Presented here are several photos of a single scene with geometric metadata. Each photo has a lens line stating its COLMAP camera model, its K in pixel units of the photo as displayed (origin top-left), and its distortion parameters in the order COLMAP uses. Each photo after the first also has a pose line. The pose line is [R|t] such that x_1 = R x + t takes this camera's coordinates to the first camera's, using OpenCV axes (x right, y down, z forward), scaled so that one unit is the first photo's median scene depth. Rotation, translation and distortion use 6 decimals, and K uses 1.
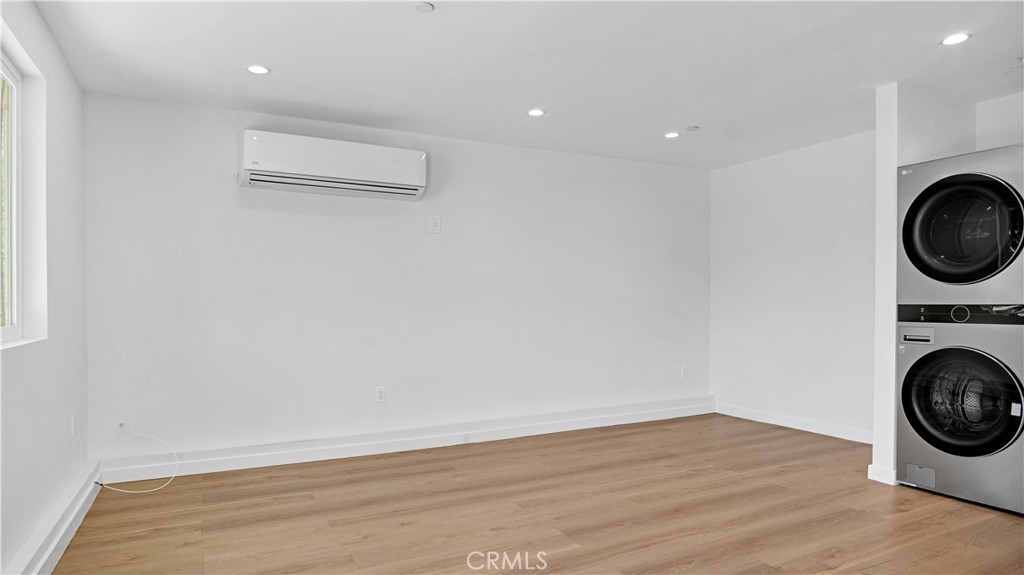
lens RADIAL K [[586.7, 0, 512.0], [0, 586.7, 287.5], [0, 0, 1]] dist [-0.023582, -0.000744]
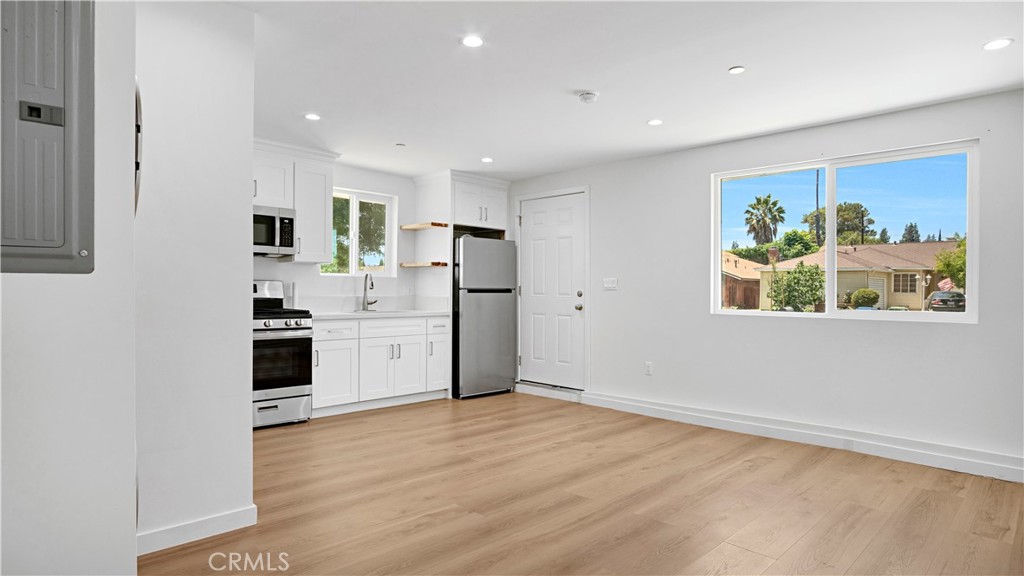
lens RADIAL K [[586.7, 0, 512.0], [0, 586.7, 288.0], [0, 0, 1]] dist [-0.023582, -0.000744]
pose [[-0.949968, -0.010850, -0.312160, 0.573668], [-0.004813, 0.999786, -0.020103, 0.030044], [0.312311, -0.017595, -0.949817, 1.649616]]
